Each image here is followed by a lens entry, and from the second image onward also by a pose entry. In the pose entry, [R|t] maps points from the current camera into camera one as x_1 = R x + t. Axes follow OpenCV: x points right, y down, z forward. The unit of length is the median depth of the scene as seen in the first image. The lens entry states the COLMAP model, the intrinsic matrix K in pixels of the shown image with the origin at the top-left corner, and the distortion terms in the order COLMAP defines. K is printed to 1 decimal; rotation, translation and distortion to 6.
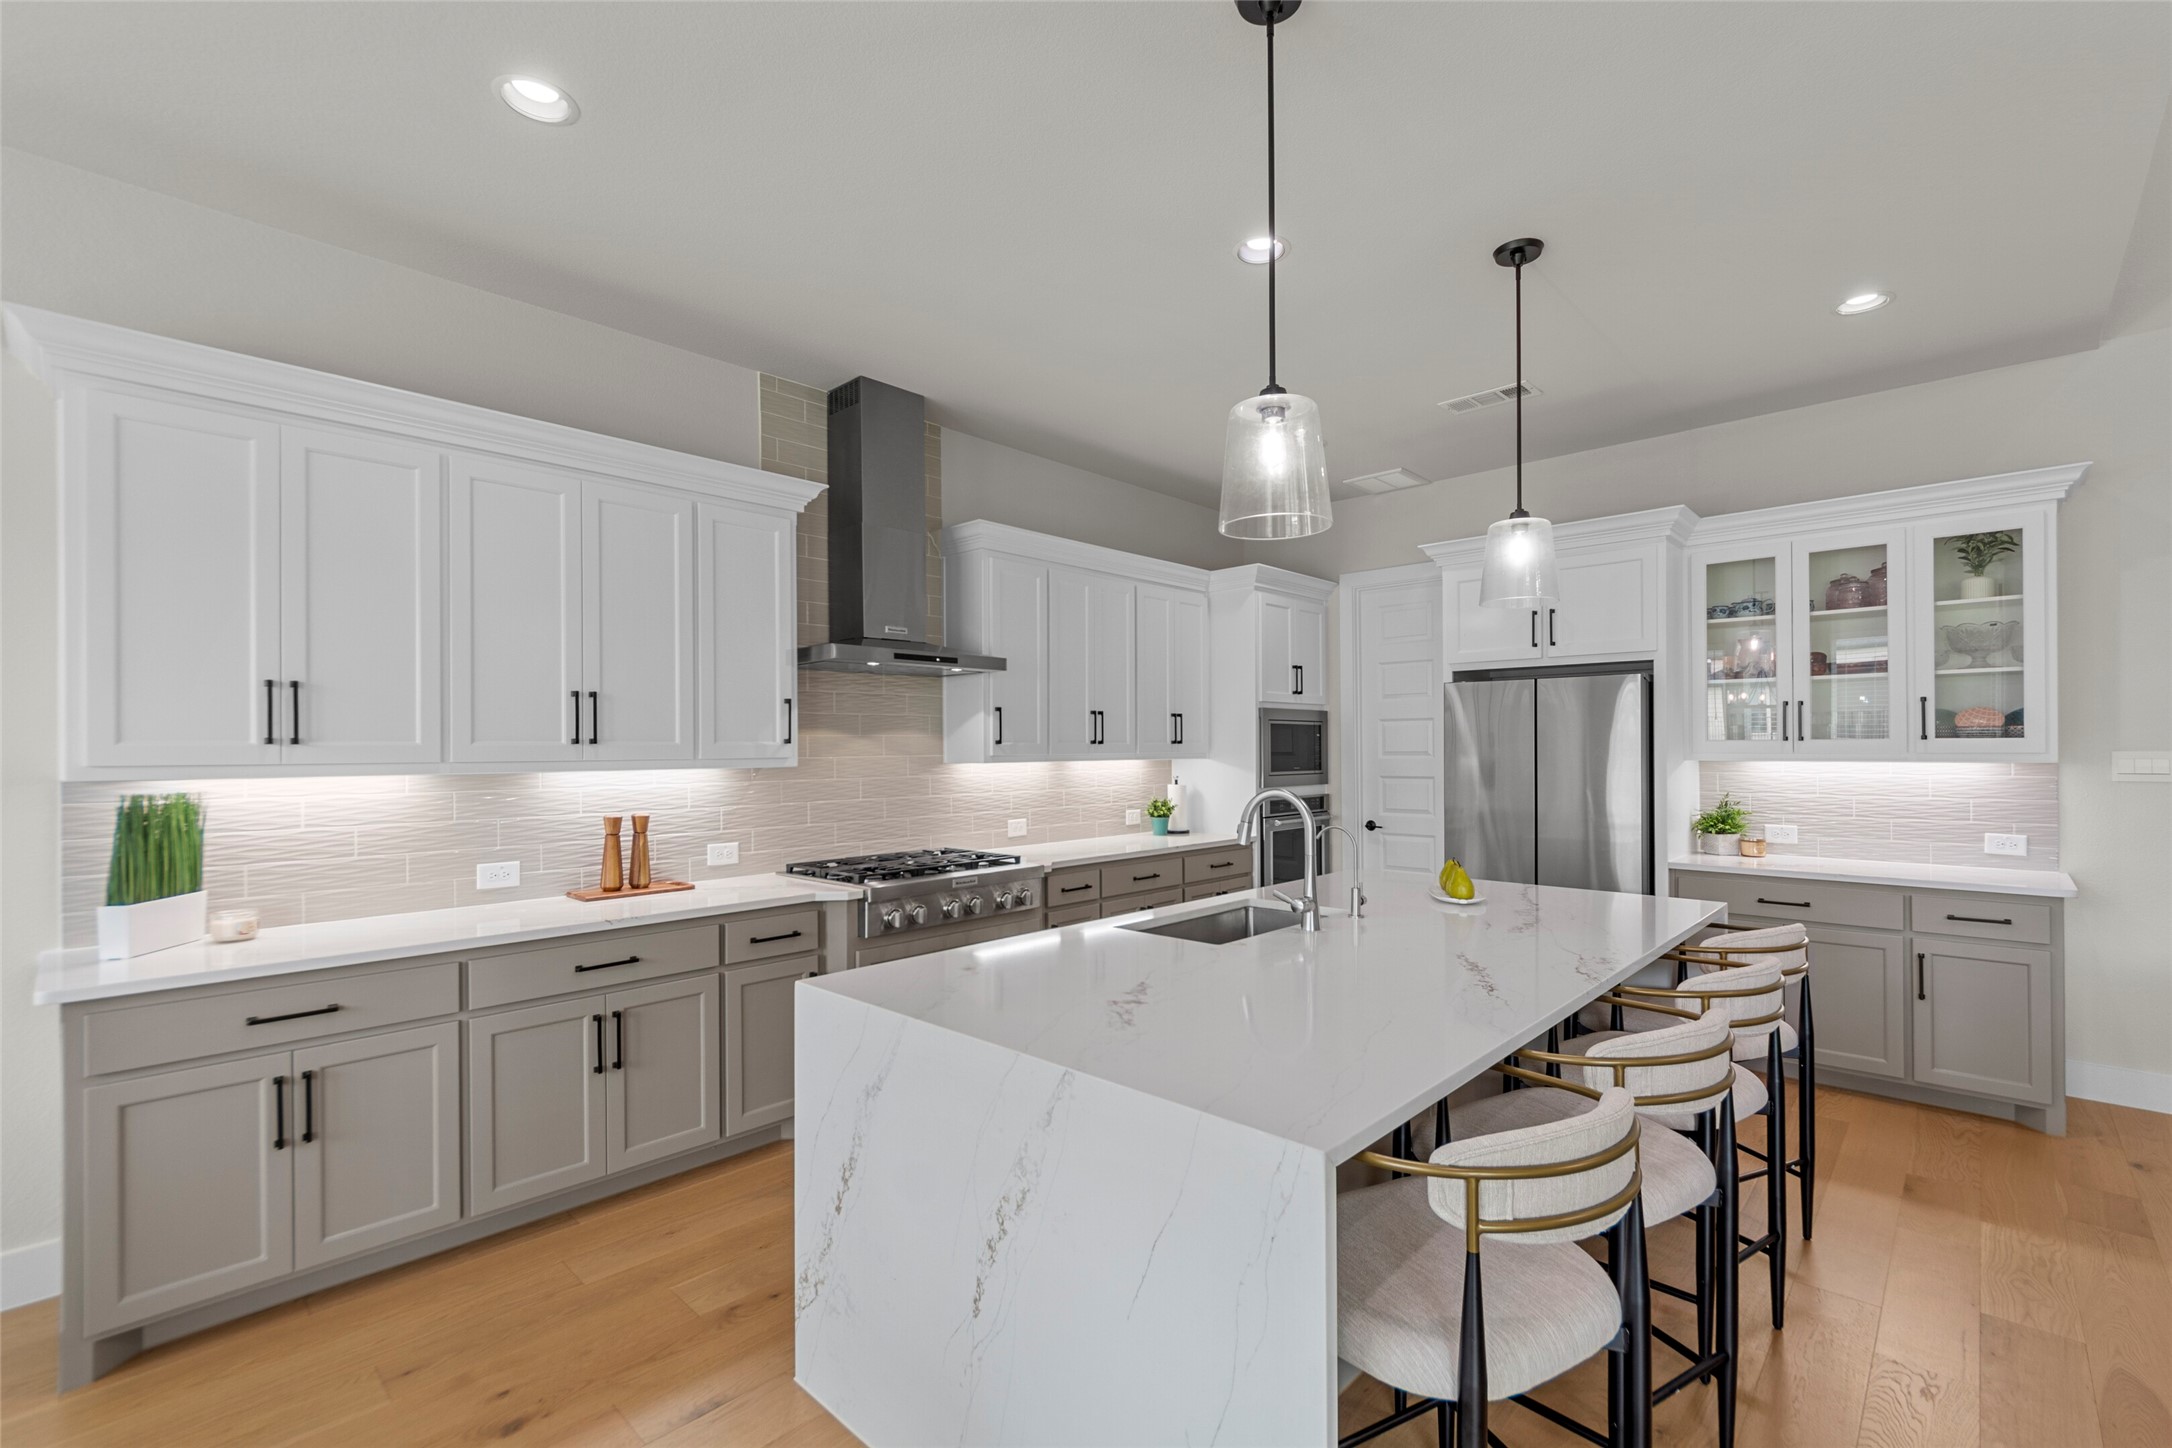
lens RADIAL K [[946.8, 0, 1078.9], [0, 946.8, 741.6], [0, 0, 1]] dist [0.000058, -0.000077]
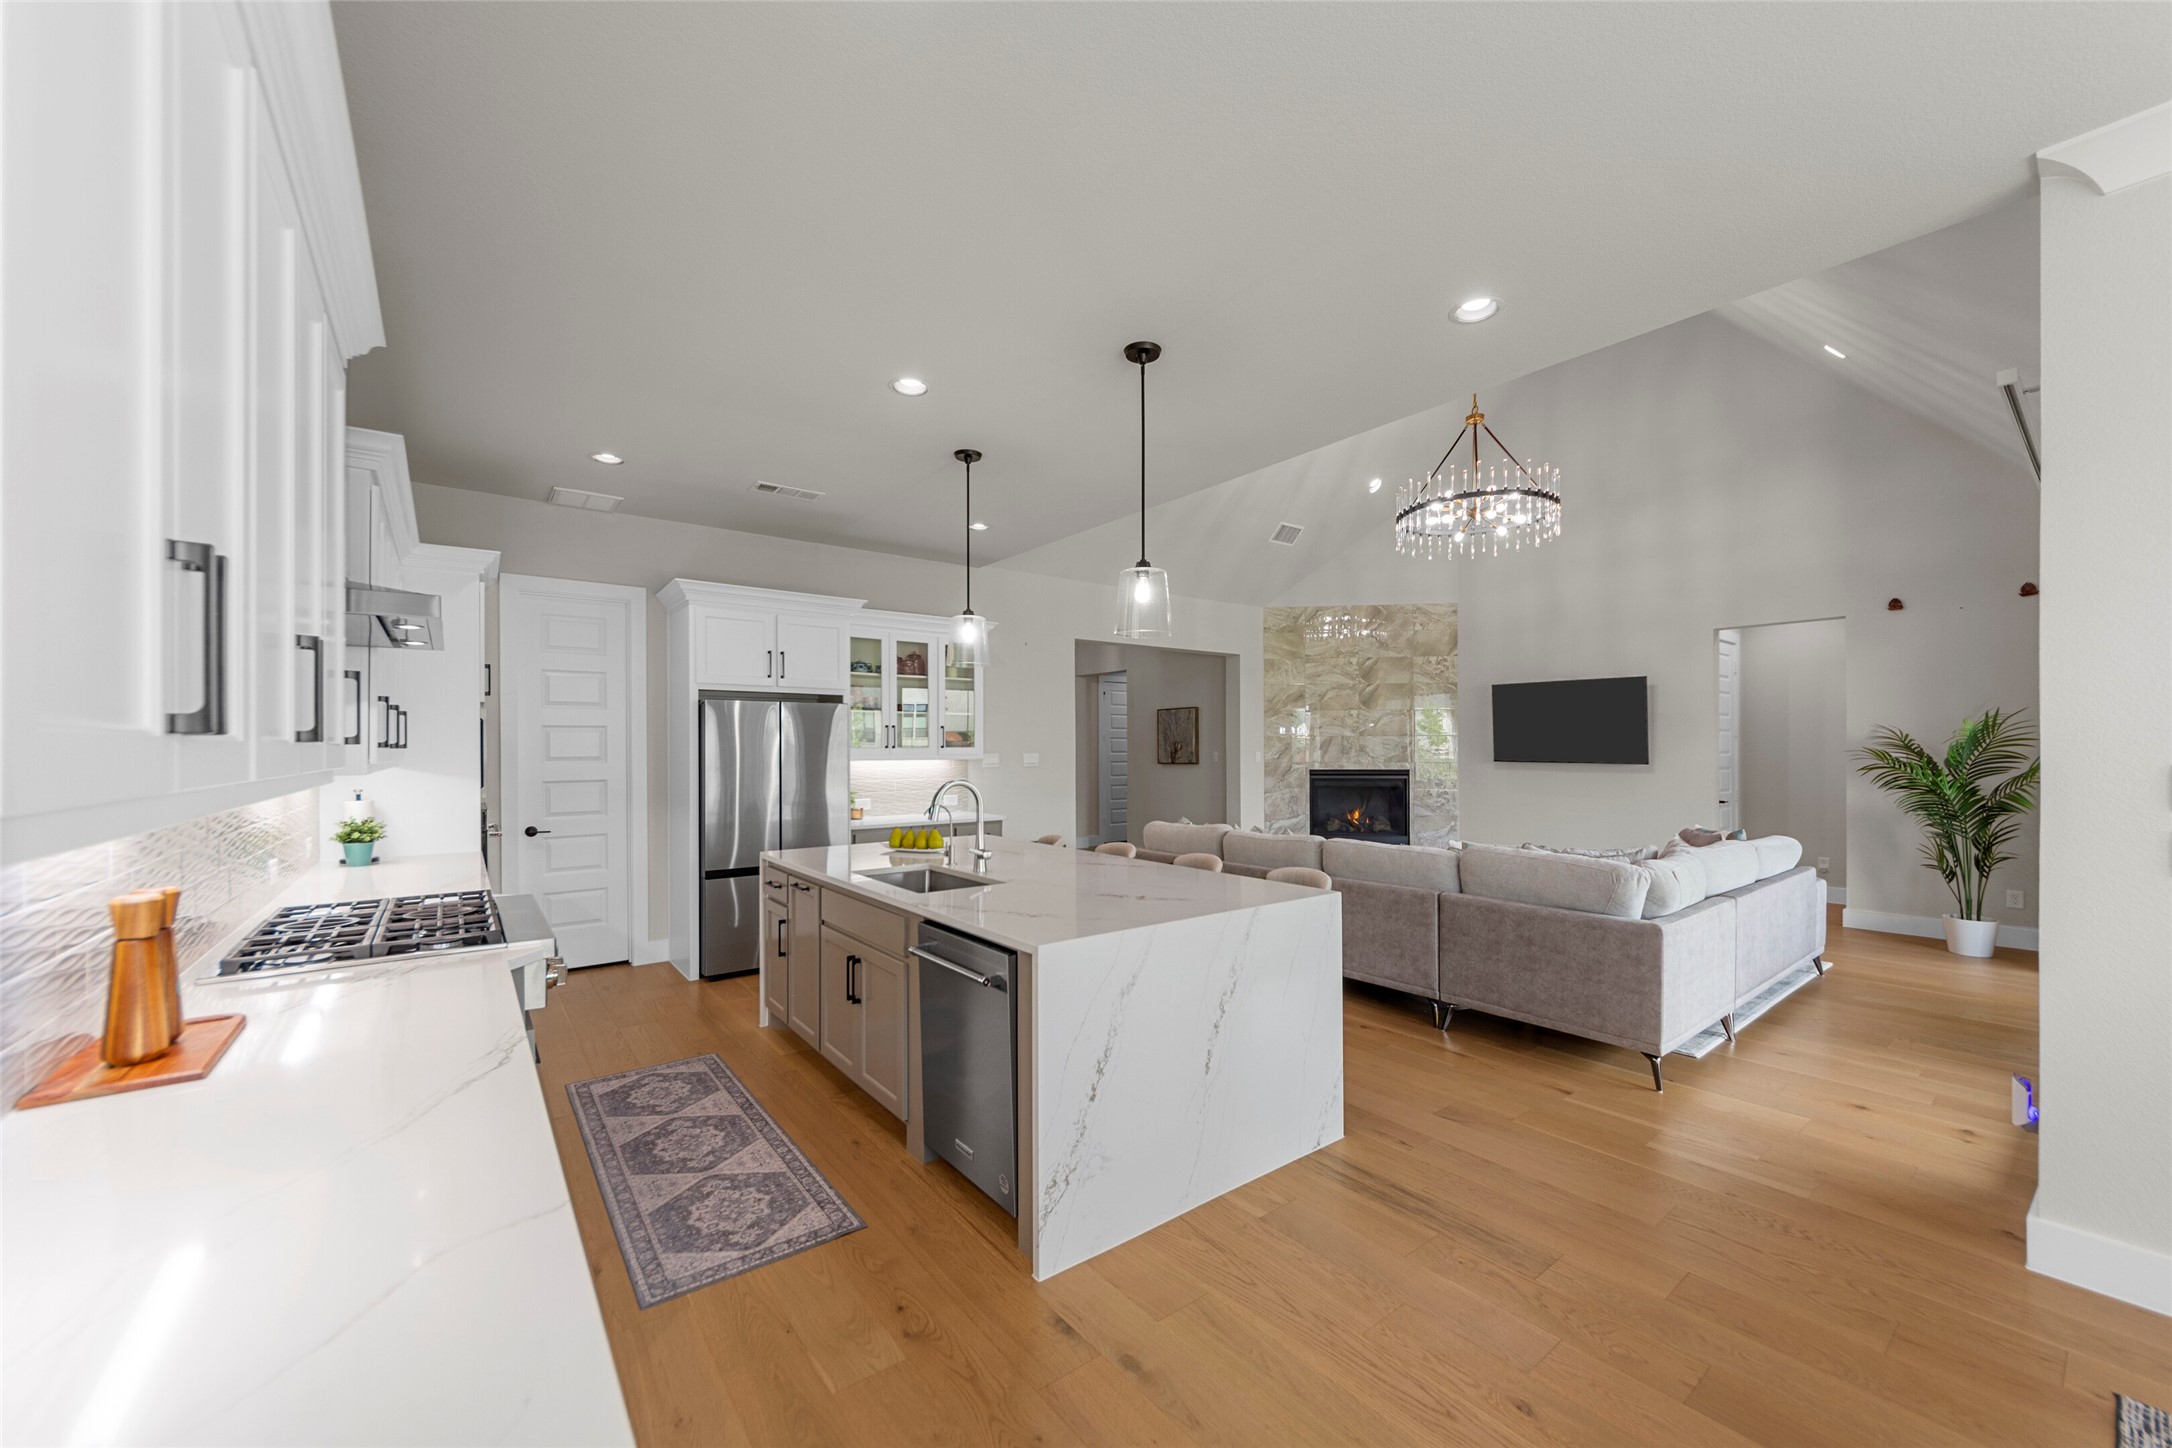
lens RADIAL K [[830.3, 0, 1108.9], [0, 830.3, 748.0], [0, 0, 1]] dist [0.001127, -0.000001]
pose [[0.142841, 0.004972, 0.989733, -0.874545], [-0.002367, 0.999986, -0.004682, 0.006025], [-0.989743, -0.001673, 0.142851, 0.505900]]
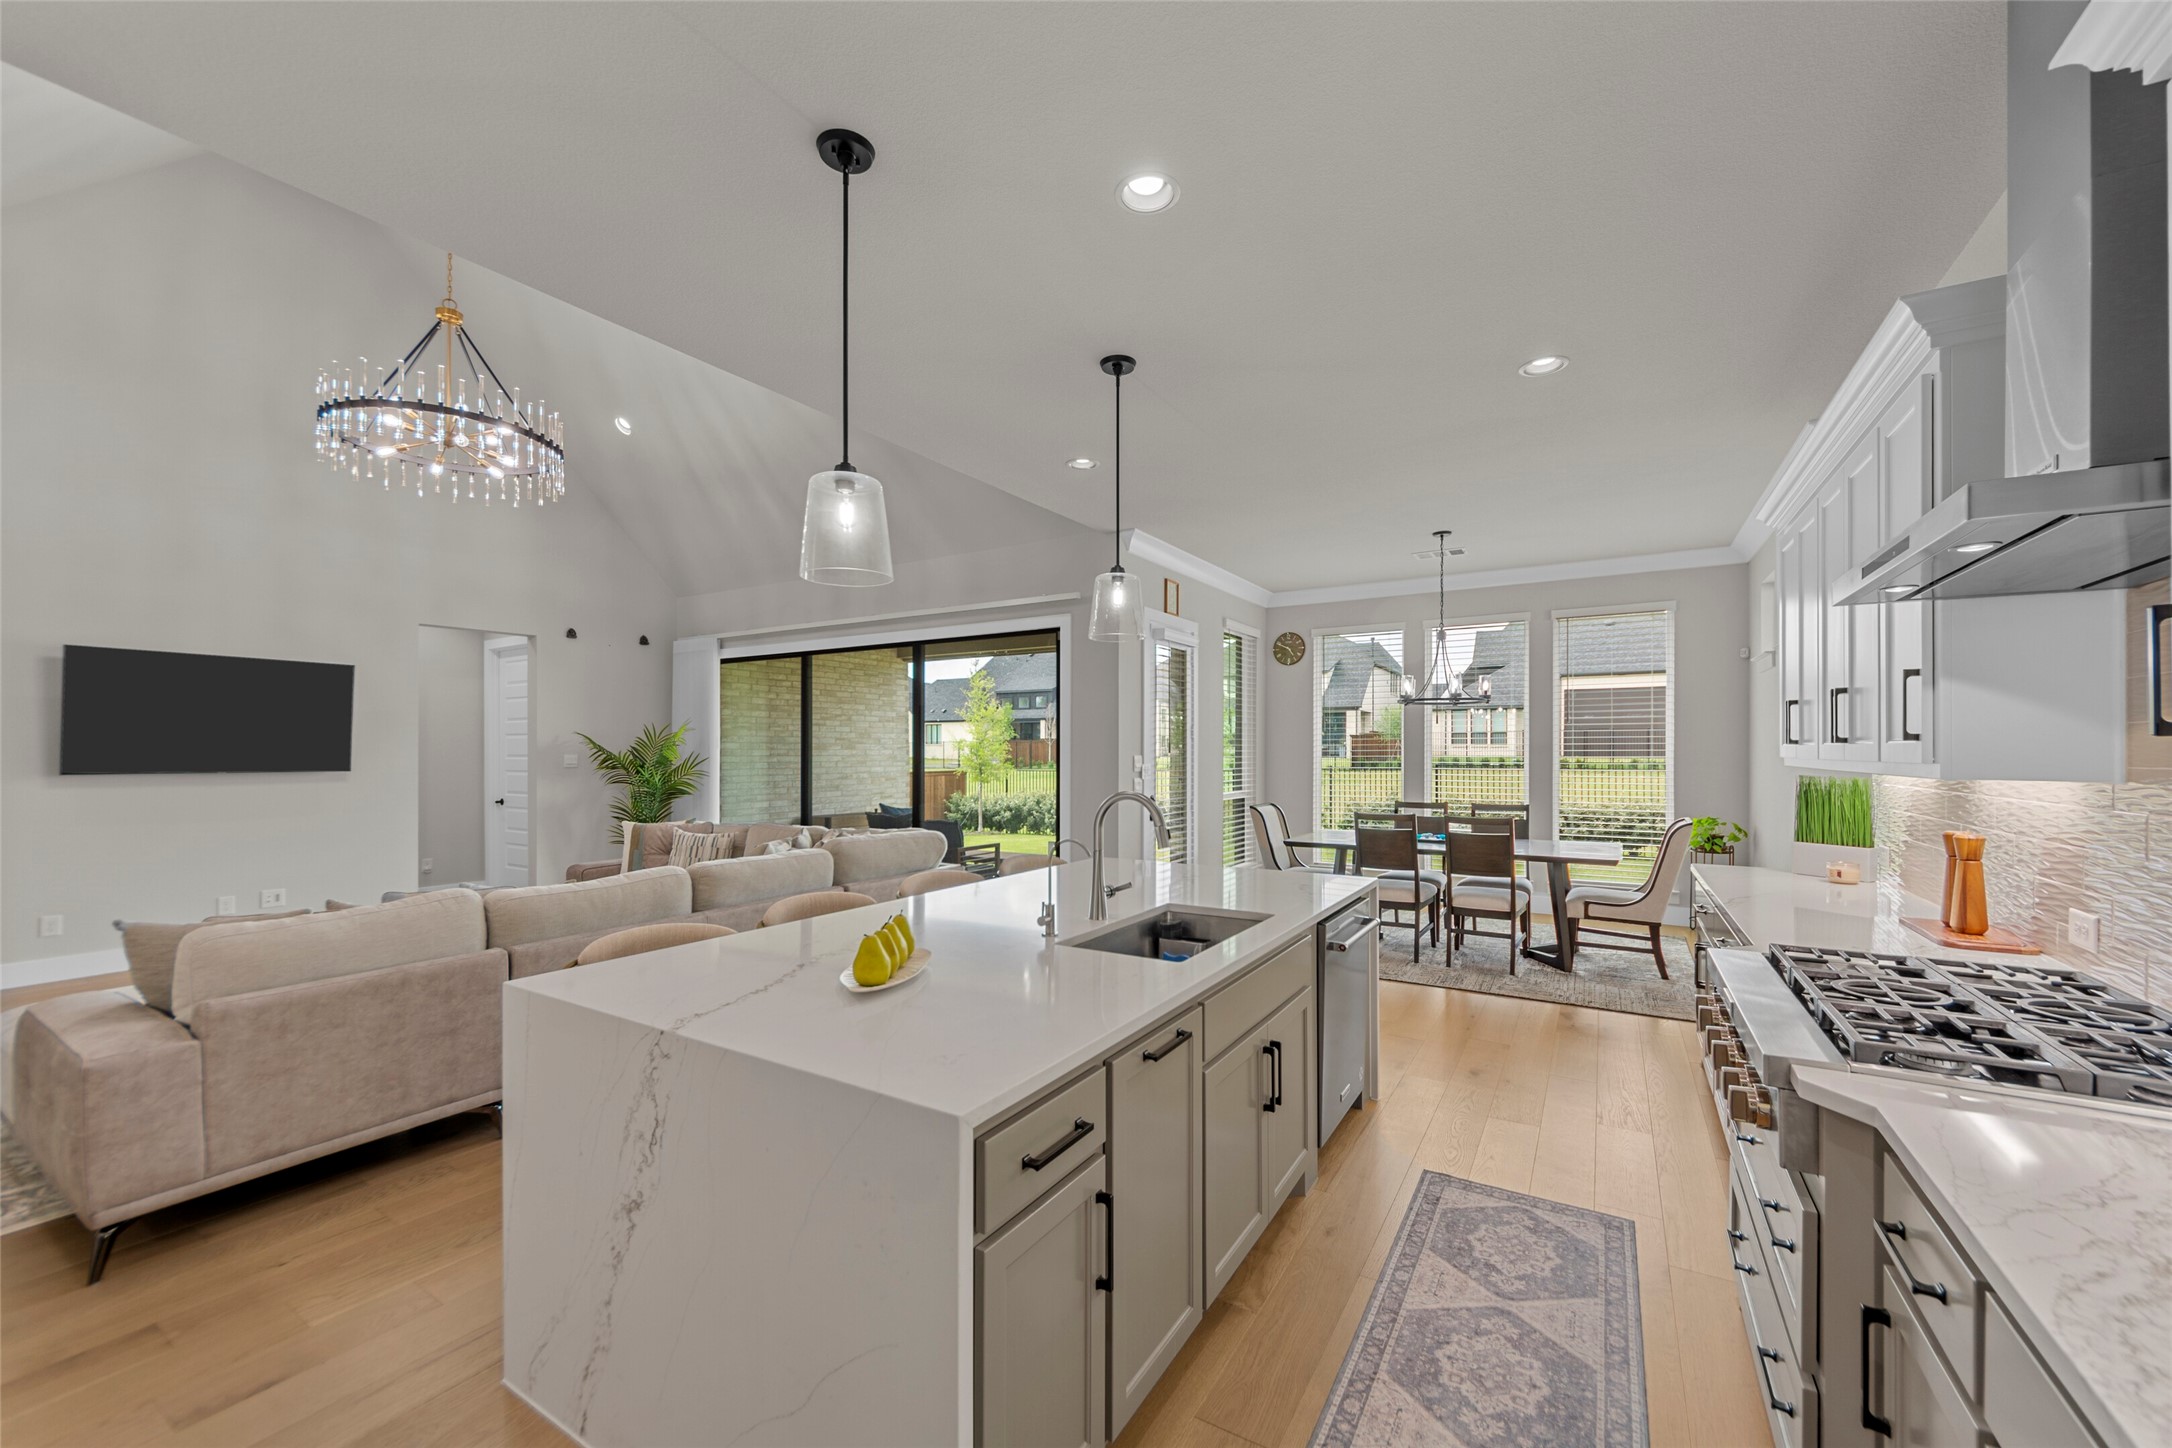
lens RADIAL K [[830.3, 0, 1108.9], [0, 830.3, 748.0], [0, 0, 1]] dist [0.001127, -0.000001]
pose [[-0.975781, 0.007572, -0.218618, 0.351454], [0.008500, 0.999958, -0.003302, 0.004265], [0.218584, -0.005080, -0.975805, 1.601618]]
